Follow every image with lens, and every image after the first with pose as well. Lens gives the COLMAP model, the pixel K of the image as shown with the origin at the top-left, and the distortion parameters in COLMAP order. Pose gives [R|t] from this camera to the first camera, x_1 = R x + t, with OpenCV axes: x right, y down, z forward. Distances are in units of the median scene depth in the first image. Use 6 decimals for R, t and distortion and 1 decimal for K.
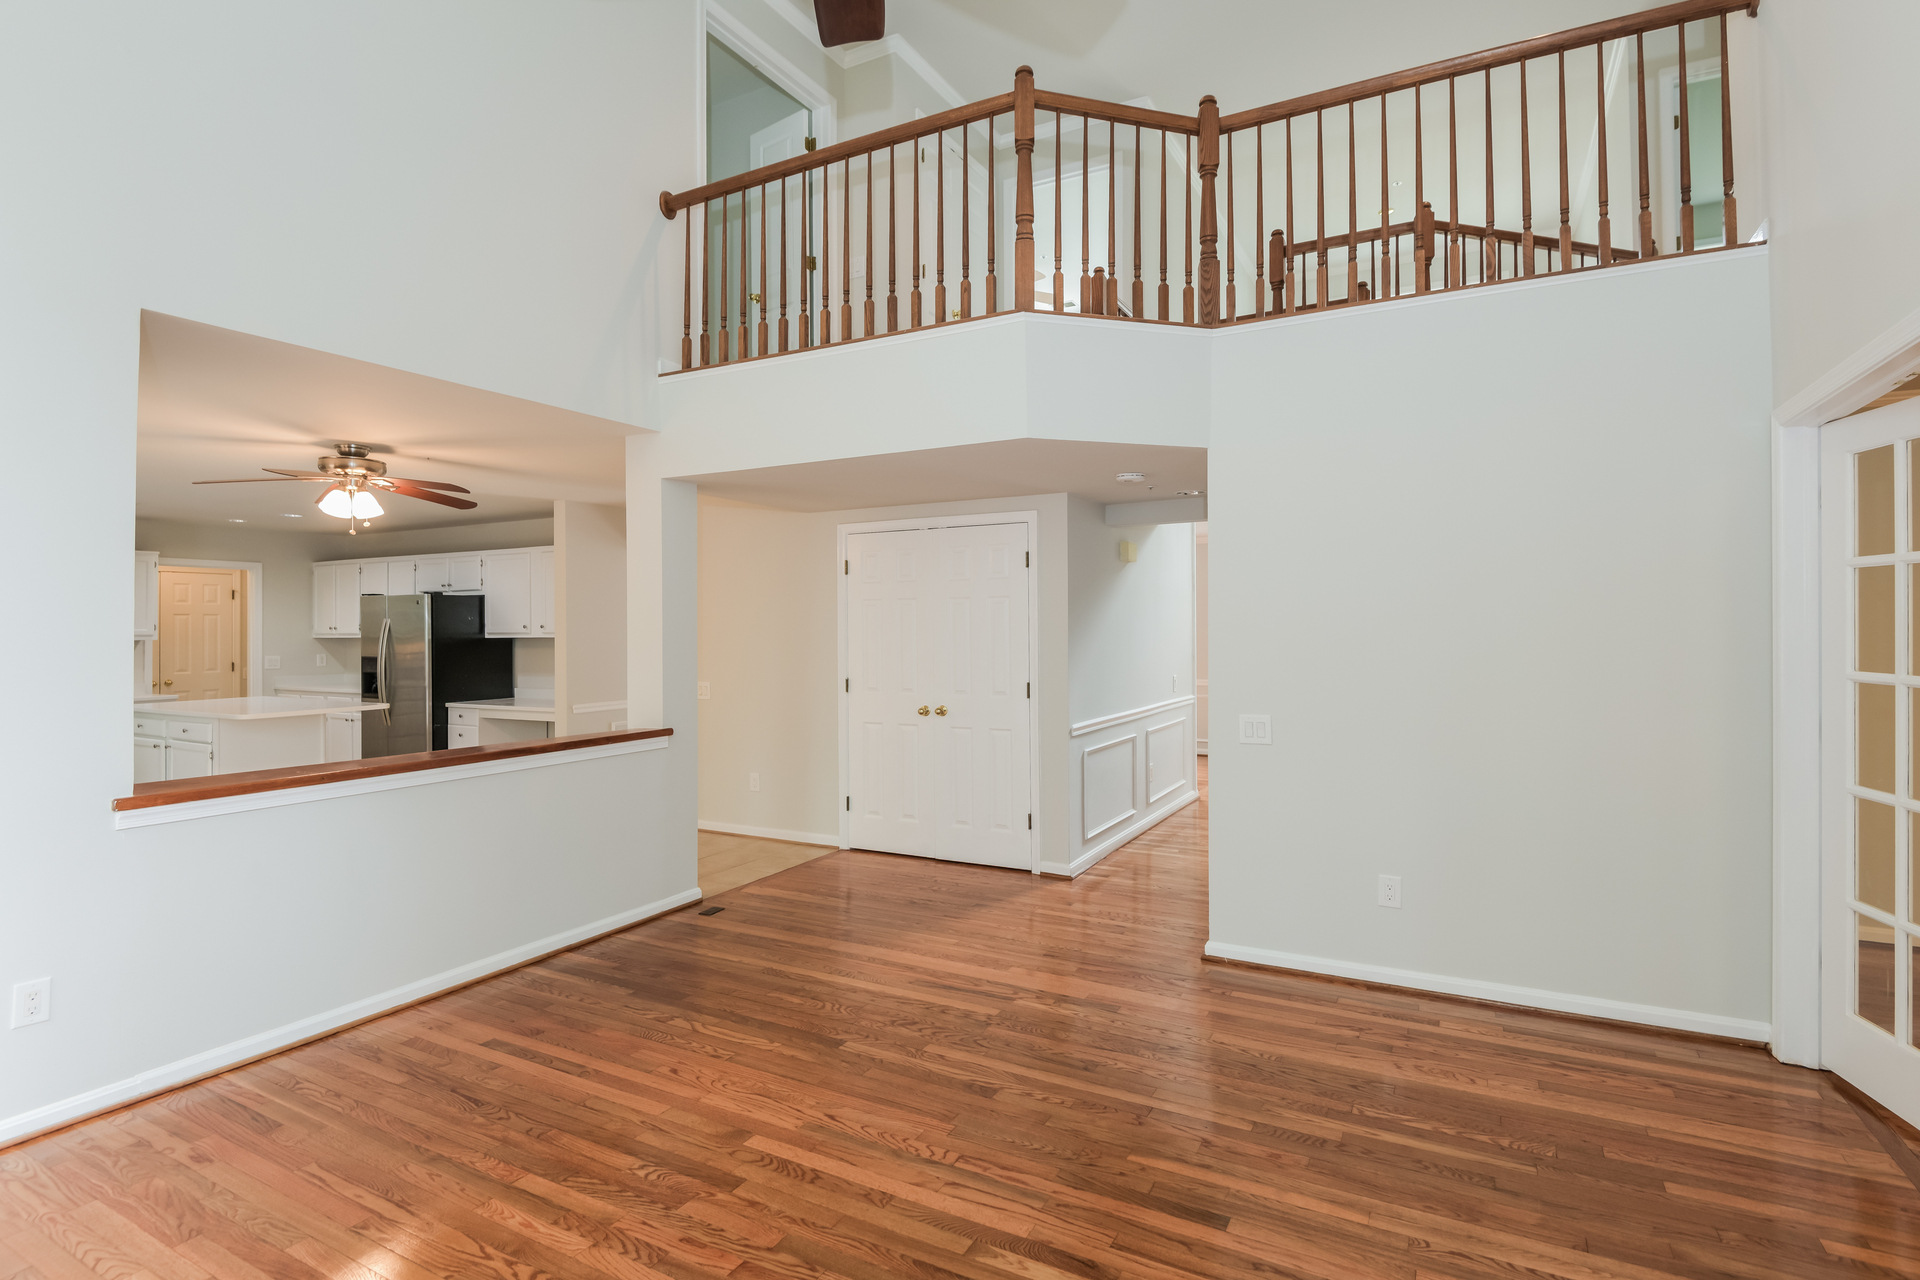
lens RADIAL K [[887.5, 0, 965.5], [0, 887.5, 621.6], [0, 0, 1]] dist [0.000385, -0.012151]
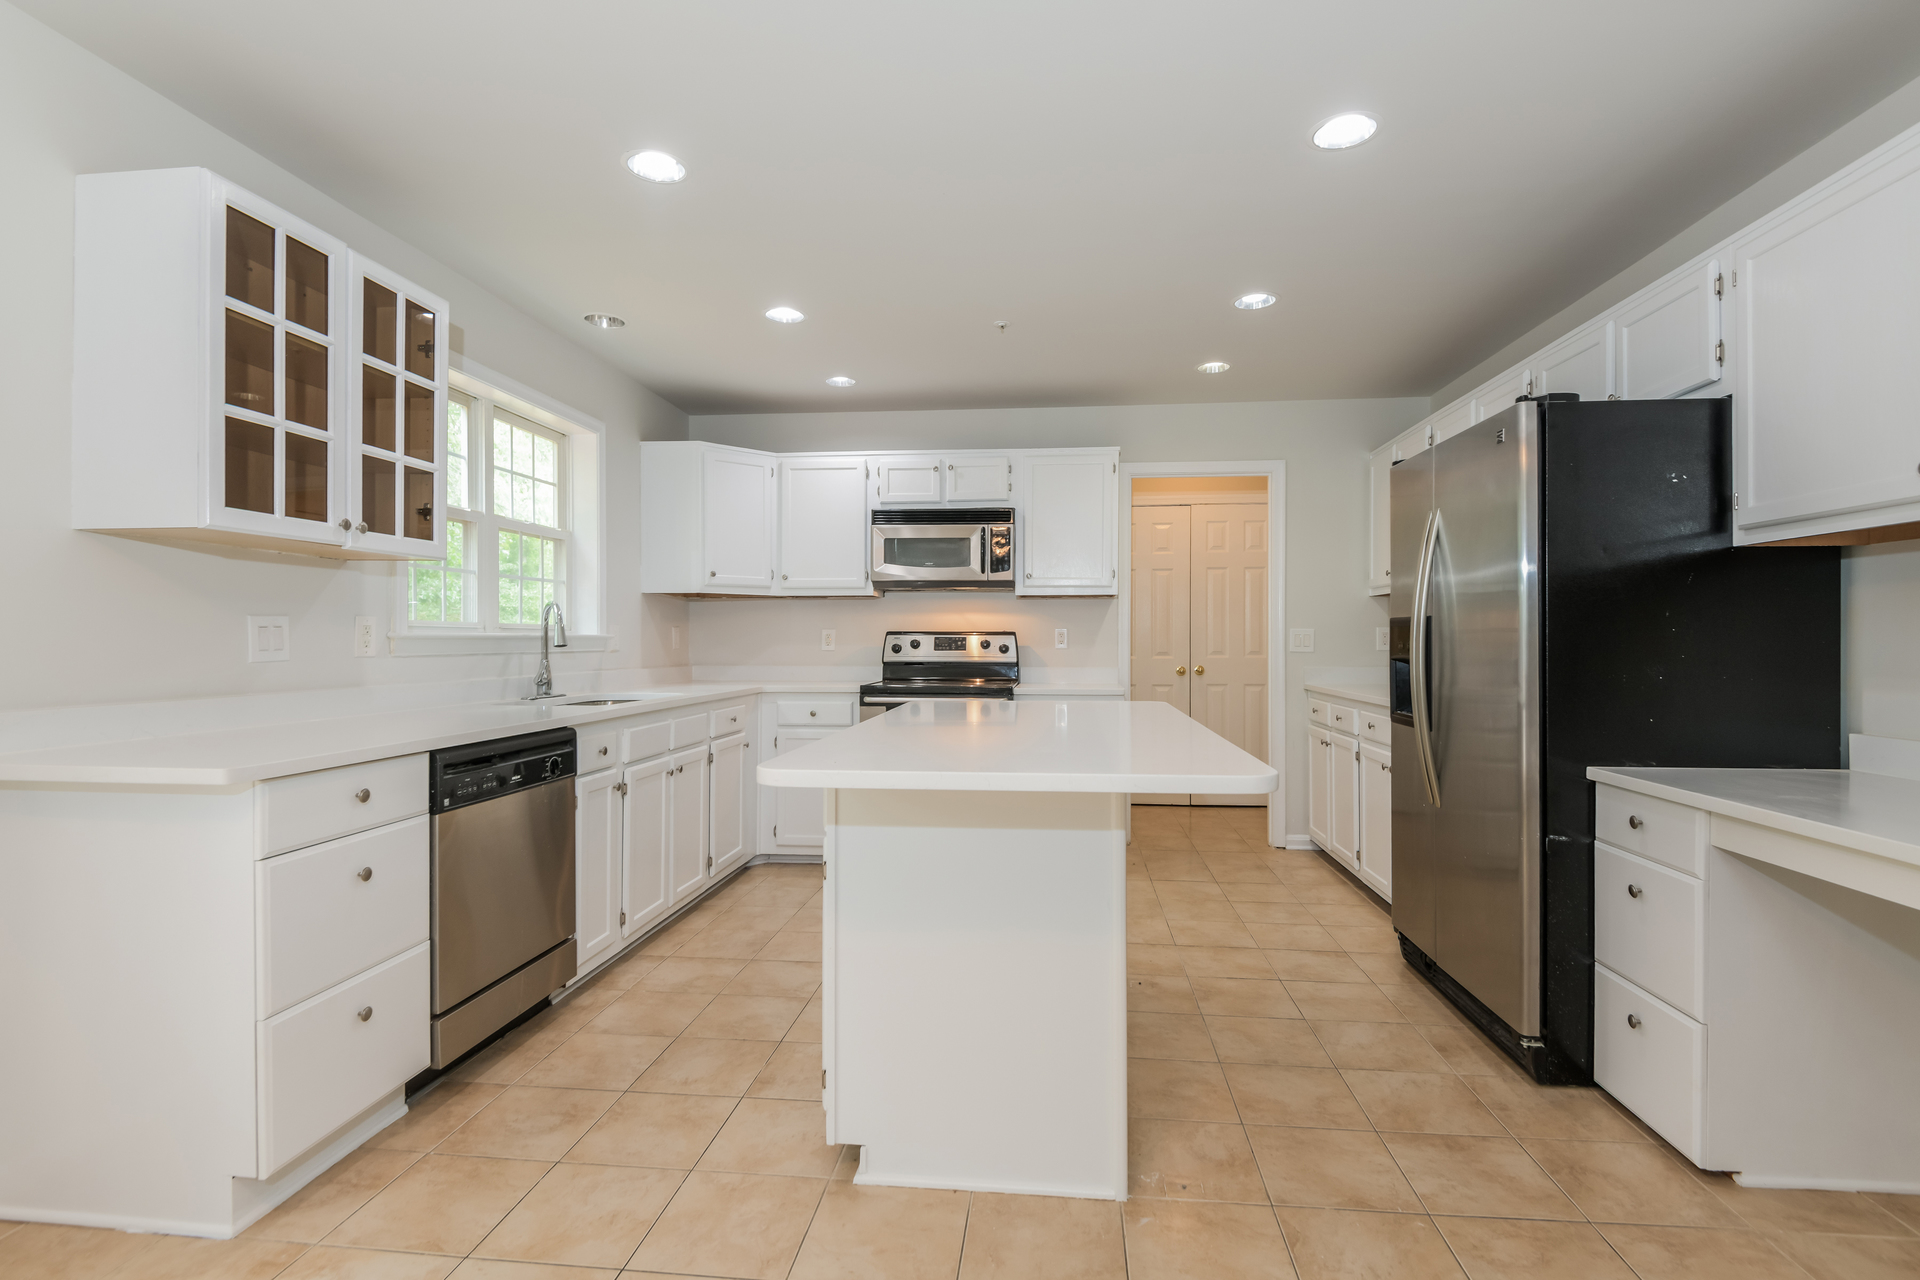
lens RADIAL K [[884.6, 0, 981.9], [0, 884.6, 639.0], [0, 0, 1]] dist [0.032836, -0.035523]
pose [[0.419525, 0.010114, -0.907688, -0.384473], [0.000369, 0.999936, 0.011312, 0.044035], [0.907744, -0.005080, 0.419494, 0.662534]]
